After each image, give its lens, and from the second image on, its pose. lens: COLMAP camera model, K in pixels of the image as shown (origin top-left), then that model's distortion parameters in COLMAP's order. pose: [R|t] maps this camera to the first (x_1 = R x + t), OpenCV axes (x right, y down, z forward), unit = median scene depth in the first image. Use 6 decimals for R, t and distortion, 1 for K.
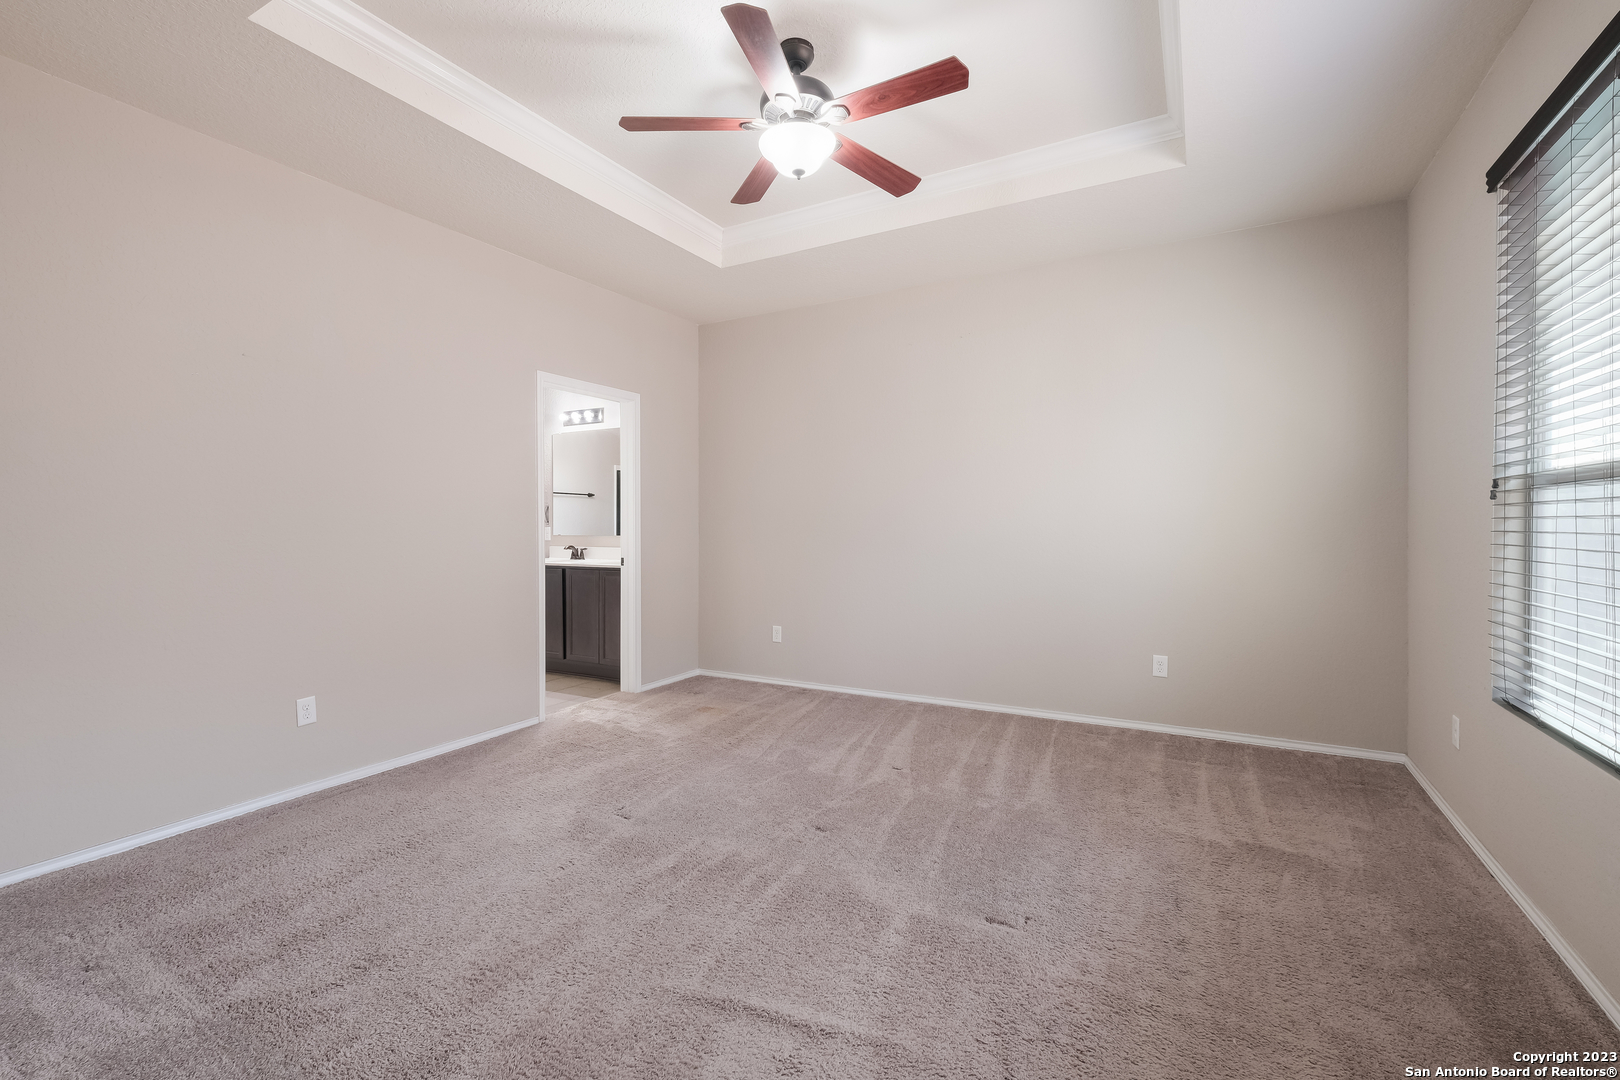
lens RADIAL K [[713.3, 0, 809.6], [0, 713.3, 540.0], [0, 0, 1]] dist [0.002688, 0.001029]
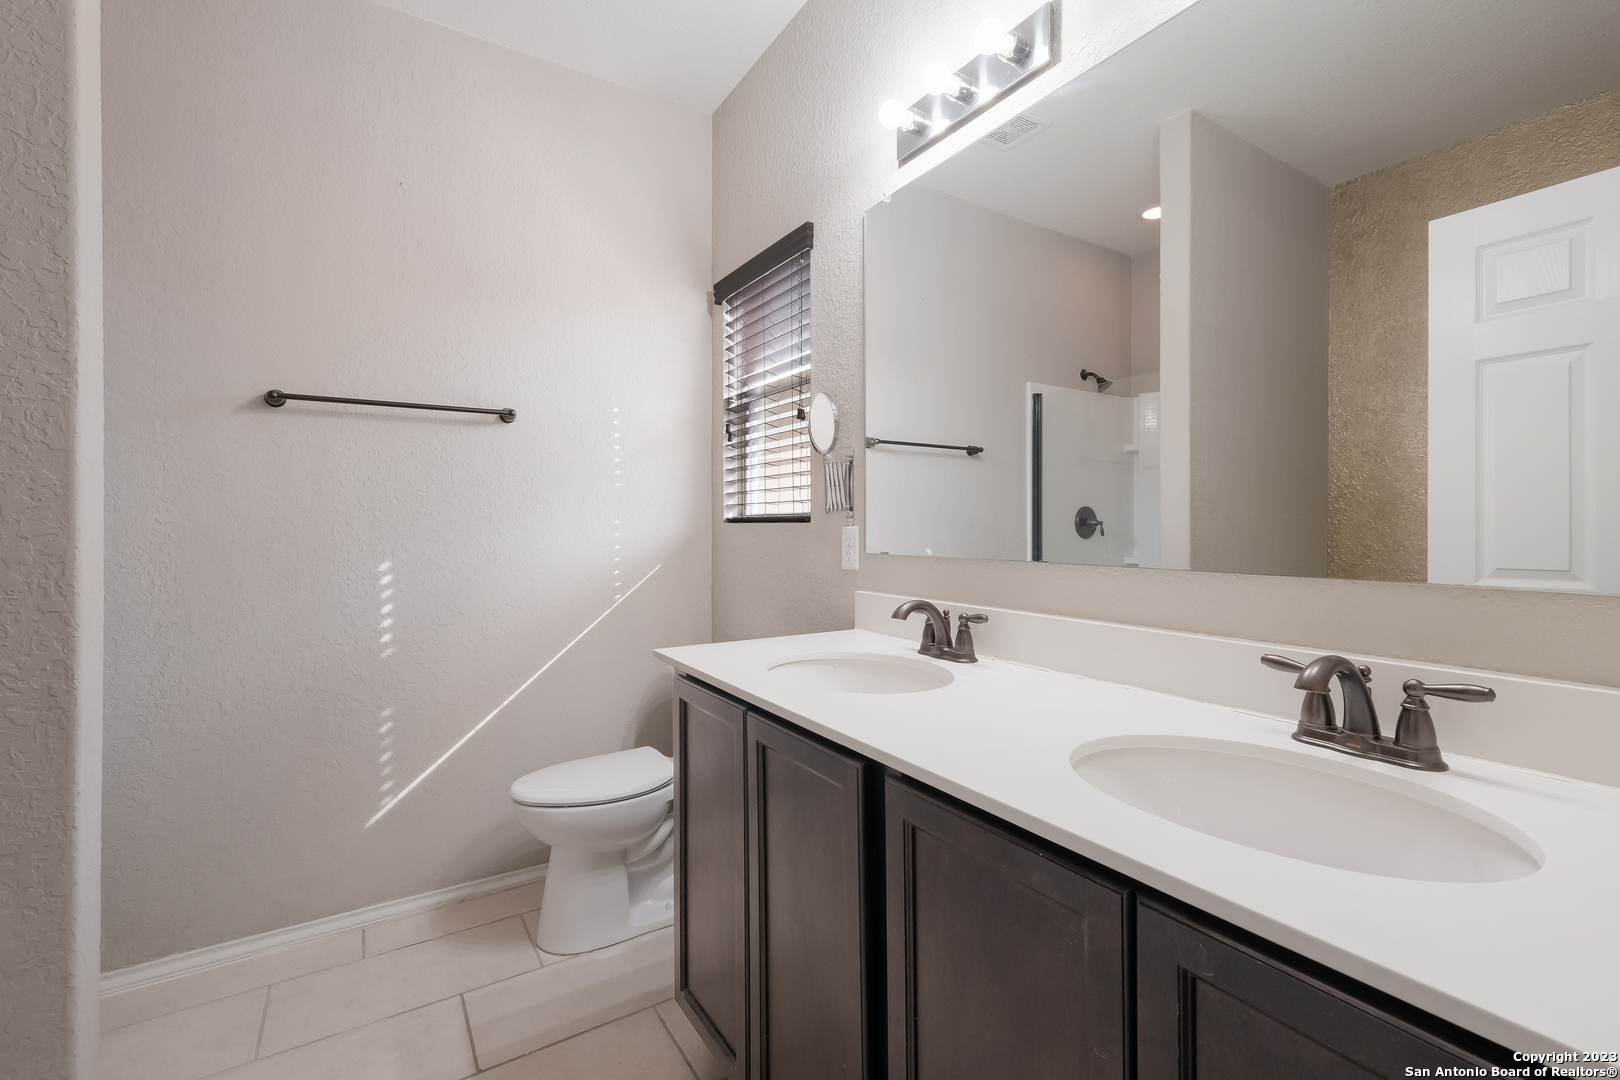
lens RADIAL K [[713.3, 0, 808.8], [0, 713.3, 538.0], [0, 0, 1]] dist [0.002688, 0.001029]
pose [[0.877625, 0.001172, -0.479346, -0.238860], [-0.002985, 0.999991, -0.003022, -0.011873], [0.479338, 0.004083, 0.877621, 0.730136]]
